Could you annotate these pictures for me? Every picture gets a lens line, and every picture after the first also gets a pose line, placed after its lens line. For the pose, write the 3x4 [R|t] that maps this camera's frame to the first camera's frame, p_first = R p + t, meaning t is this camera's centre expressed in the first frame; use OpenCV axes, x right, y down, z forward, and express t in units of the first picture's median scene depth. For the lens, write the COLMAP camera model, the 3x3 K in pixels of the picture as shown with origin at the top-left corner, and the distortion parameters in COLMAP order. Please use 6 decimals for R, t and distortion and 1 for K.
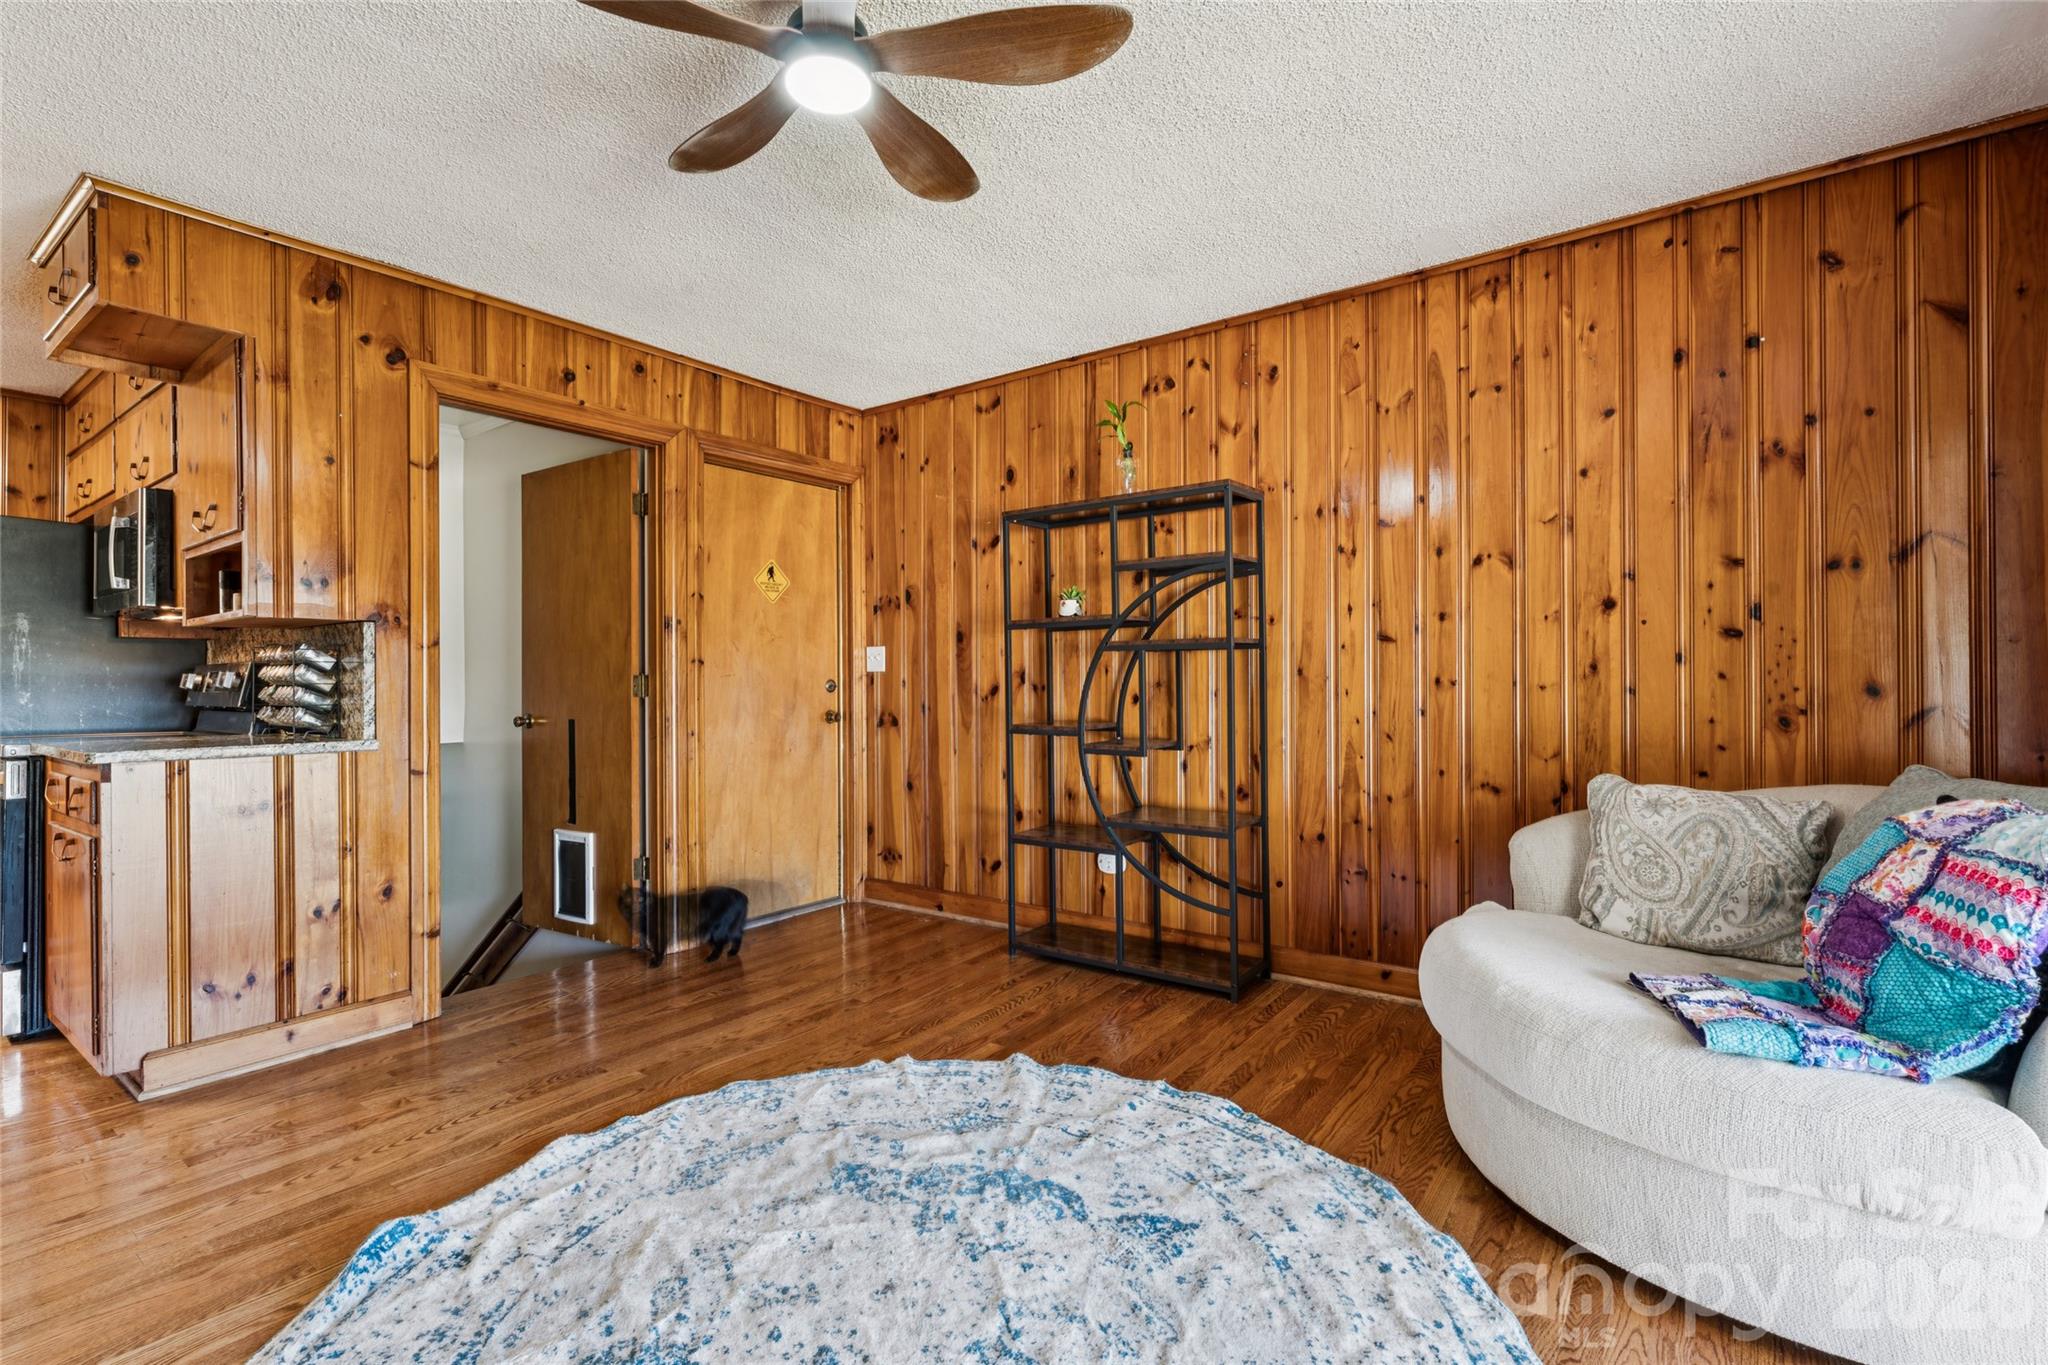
lens RADIAL K [[935.1, 0, 1024.4], [0, 935.1, 683.5], [0, 0, 1]] dist [-0.001069, 0.001751]
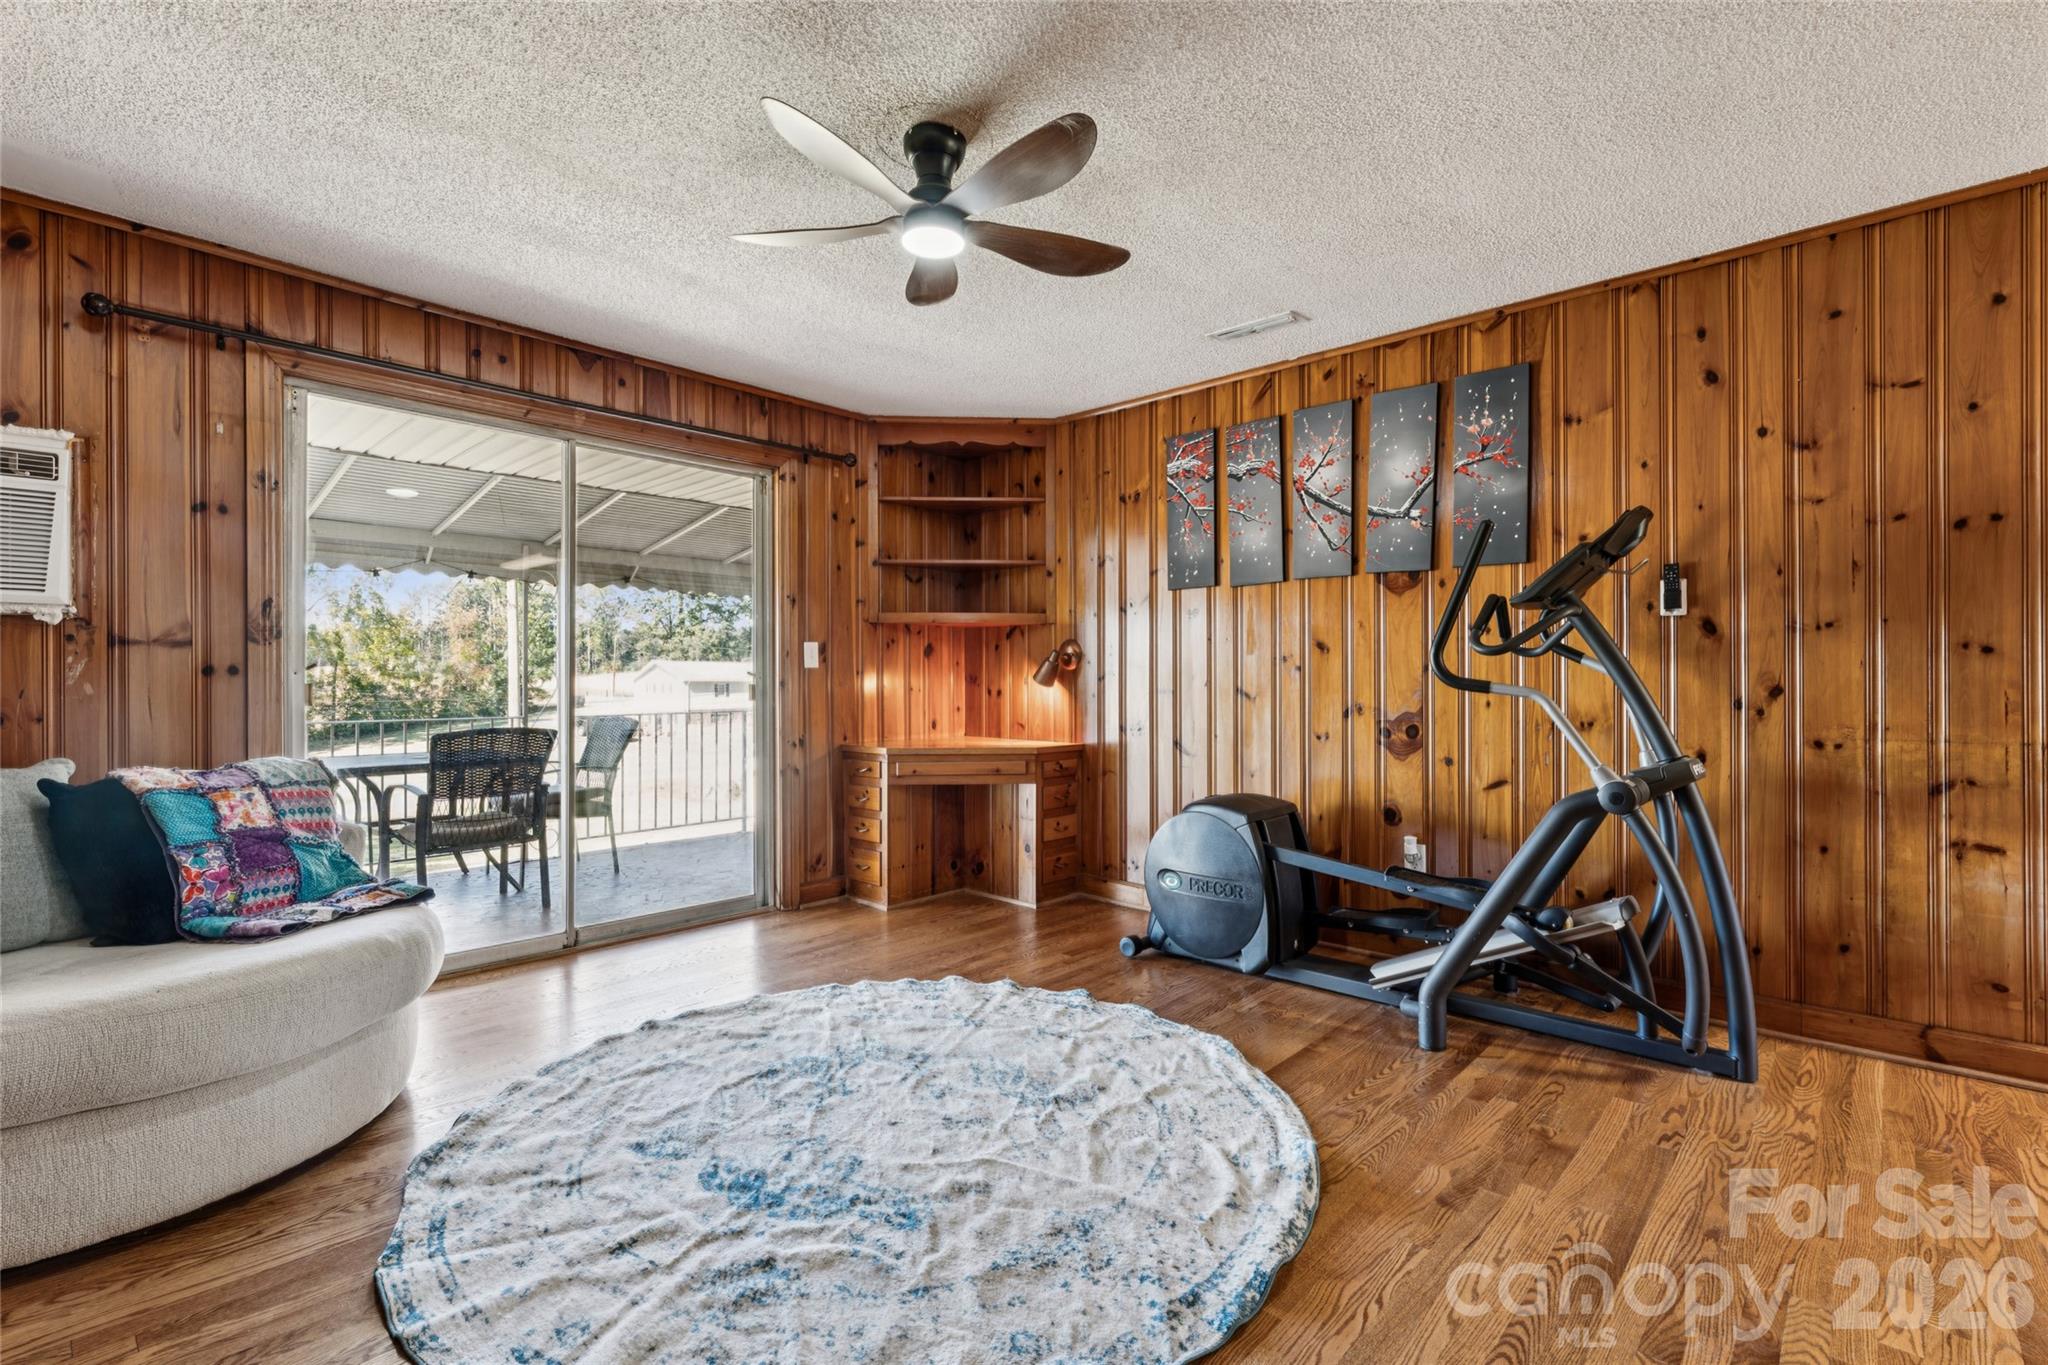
lens RADIAL K [[935.1, 0, 1019.3], [0, 935.1, 683.7], [0, 0, 1]] dist [-0.001069, 0.001751]
pose [[-0.993293, 0.007356, 0.115394, -0.416888], [0.007679, 0.999968, 0.002349, 0.001058], [-0.115373, 0.003219, -0.993317, 1.980640]]
